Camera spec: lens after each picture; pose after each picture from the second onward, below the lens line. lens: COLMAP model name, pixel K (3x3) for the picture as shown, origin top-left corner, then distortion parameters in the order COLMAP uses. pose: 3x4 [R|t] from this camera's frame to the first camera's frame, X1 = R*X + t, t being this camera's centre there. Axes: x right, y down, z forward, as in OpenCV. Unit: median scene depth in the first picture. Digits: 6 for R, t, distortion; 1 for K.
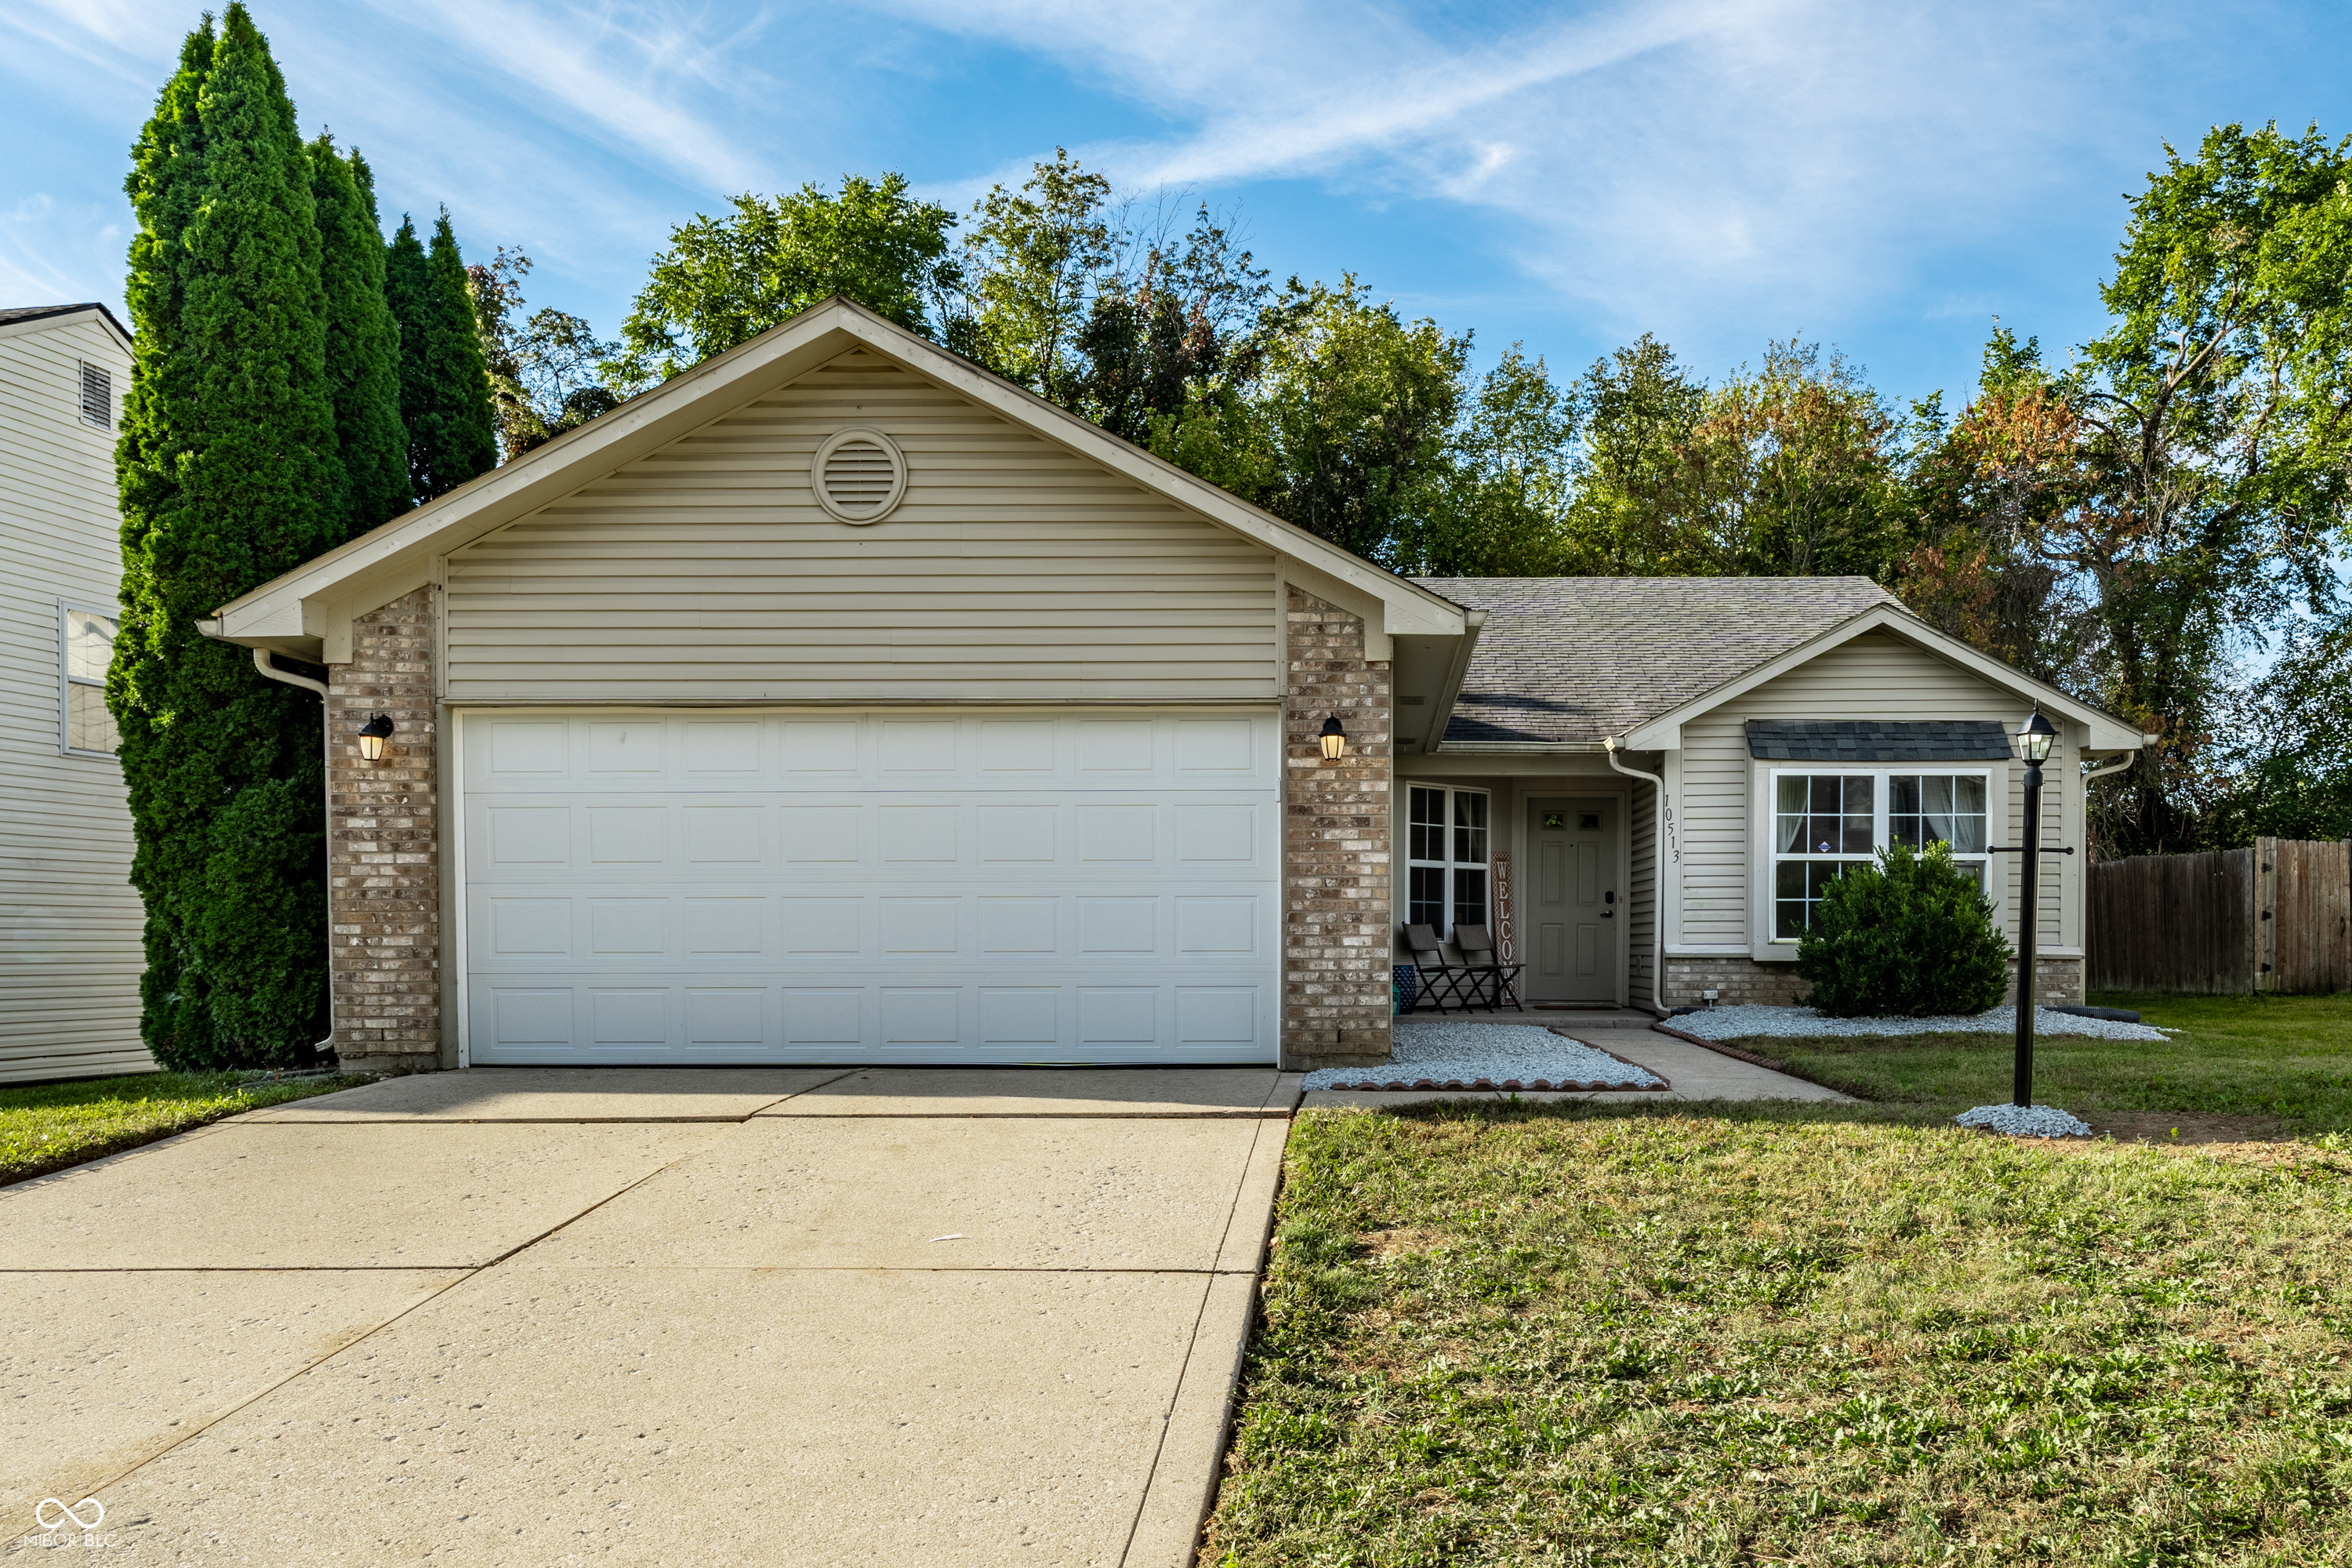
lens RADIAL K [[1422.1, 0, 1176.1], [0, 1422.1, 804.5], [0, 0, 1]] dist [-0.000758, -0.000254]
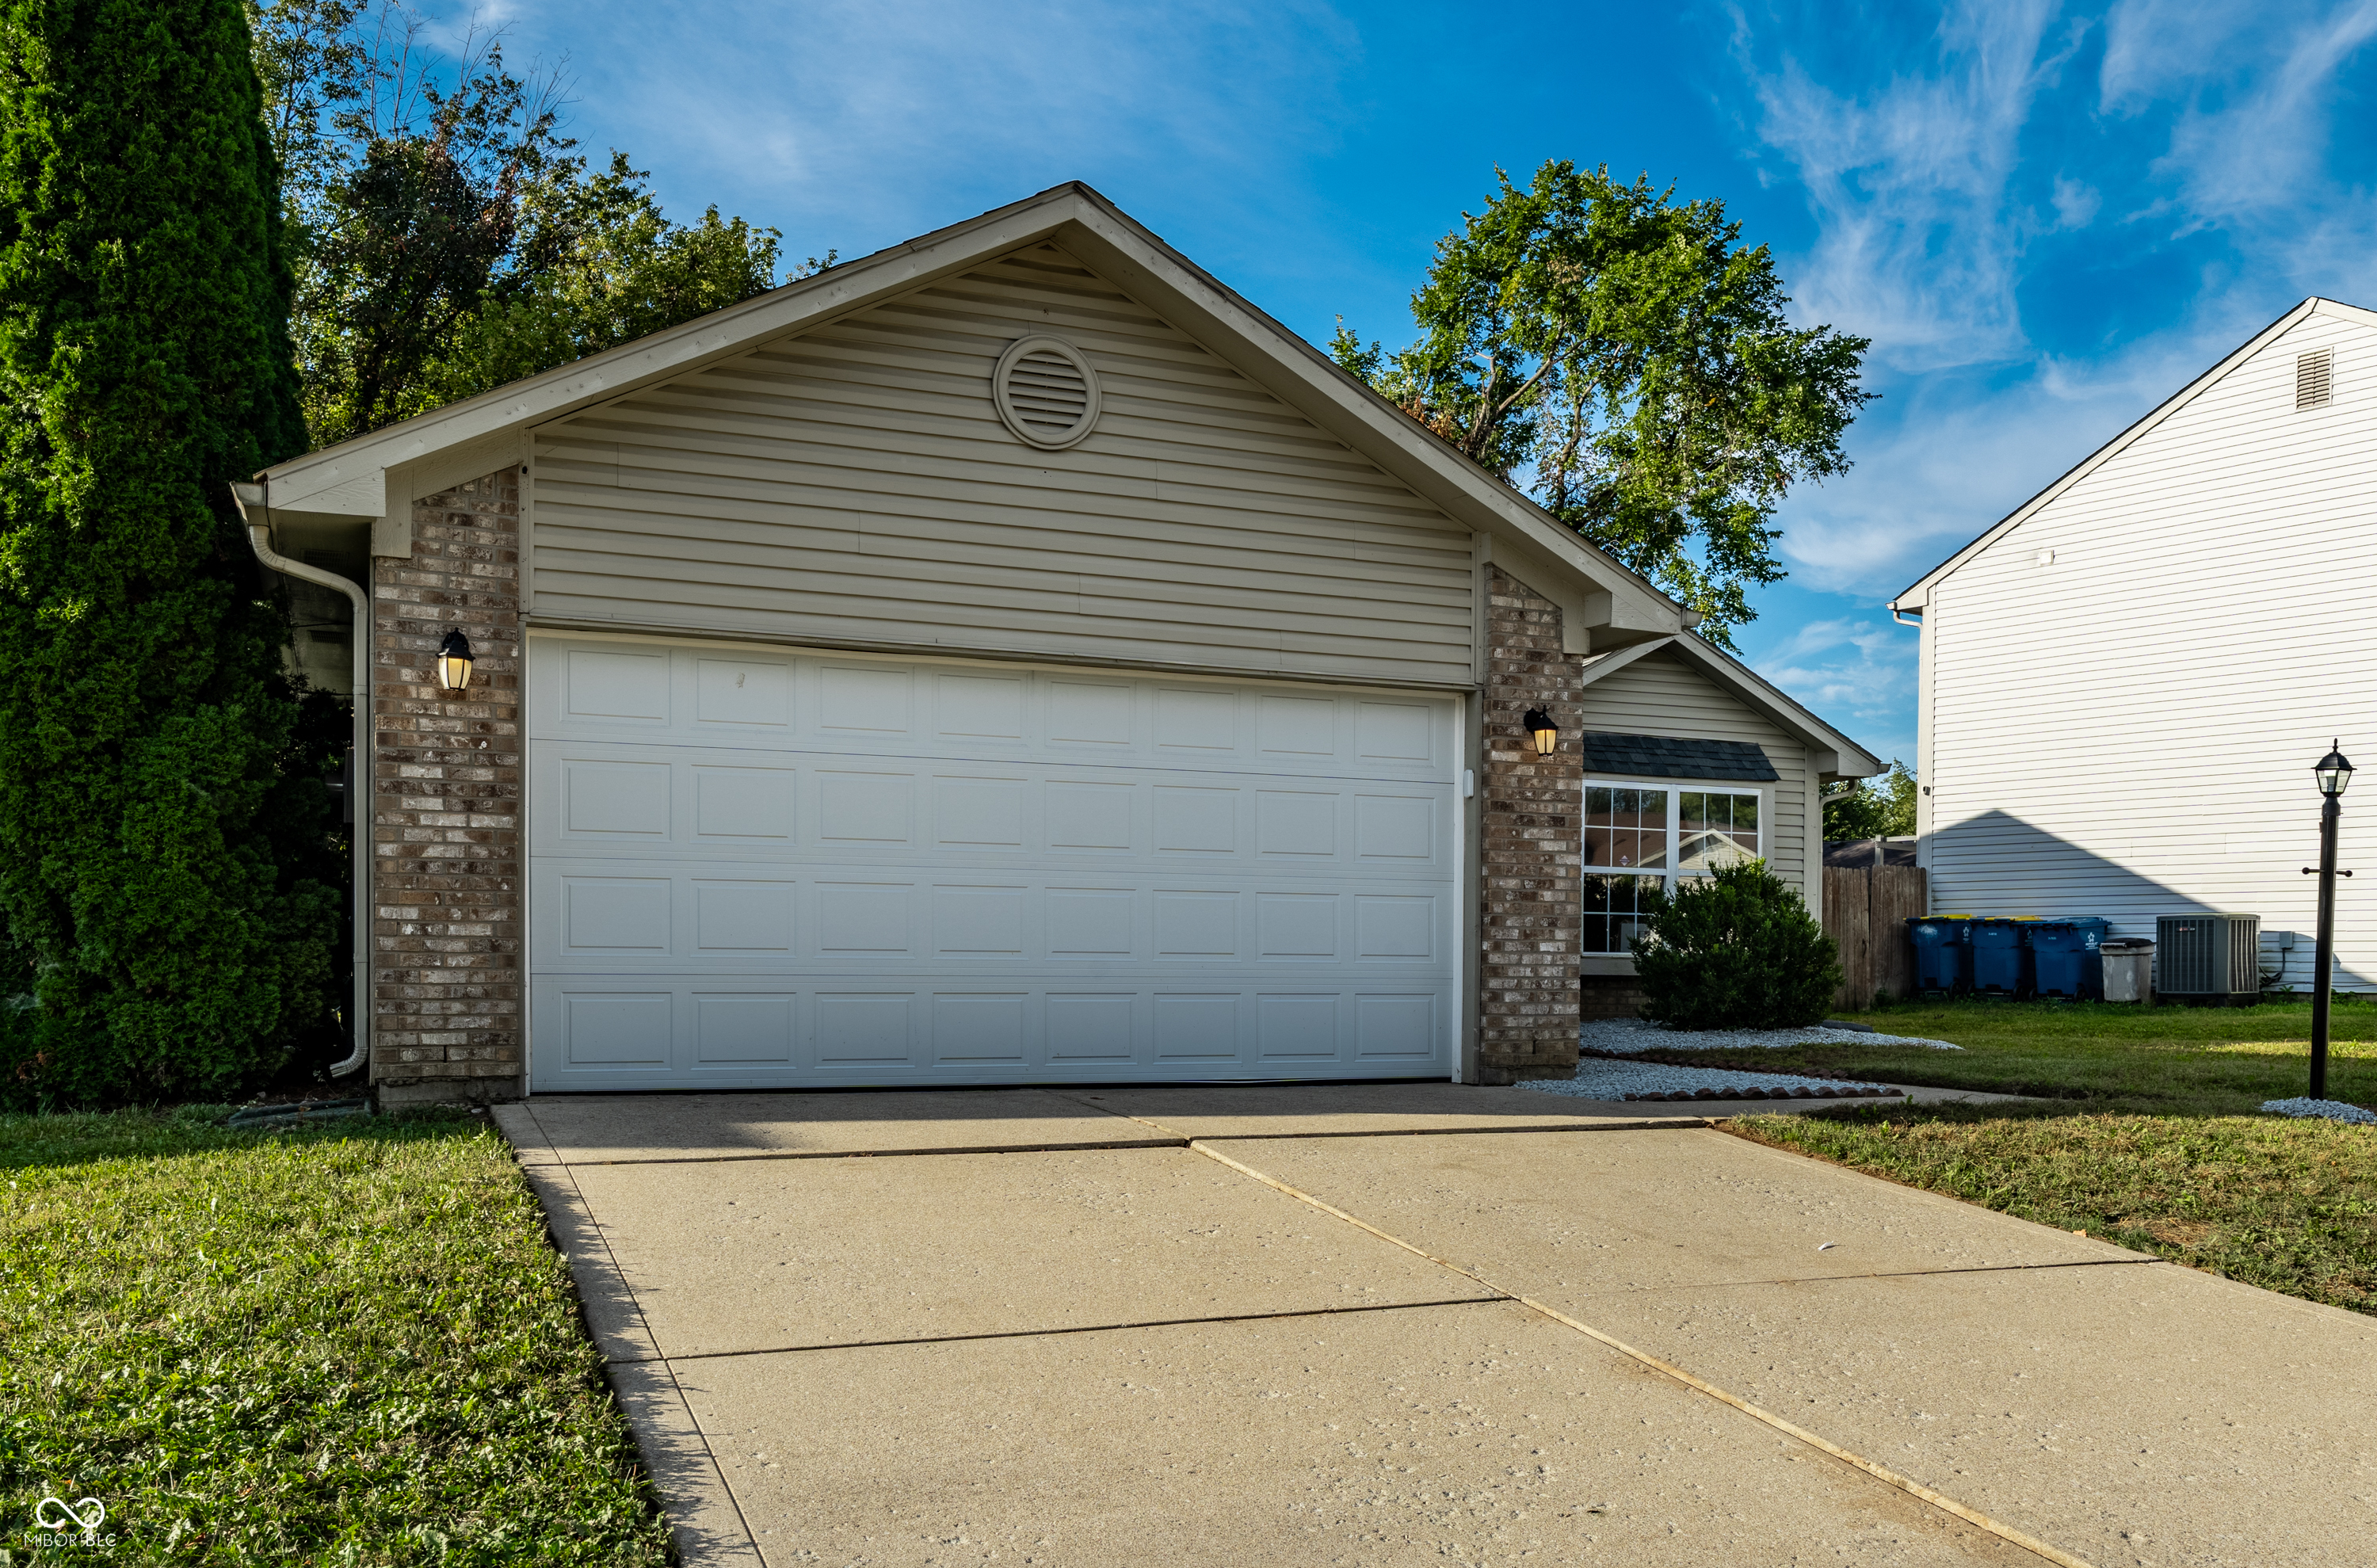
lens RADIAL K [[1631.7, 0, 1188.5], [0, 1631.7, 784.0], [0, 0, 1]] dist [-0.001308, 0.000583]
pose [[0.942970, 0.046115, 0.329667, -0.466232], [-0.043720, 0.998936, -0.014681, 0.014071], [-0.329993, -0.000570, 0.943983, 0.050989]]
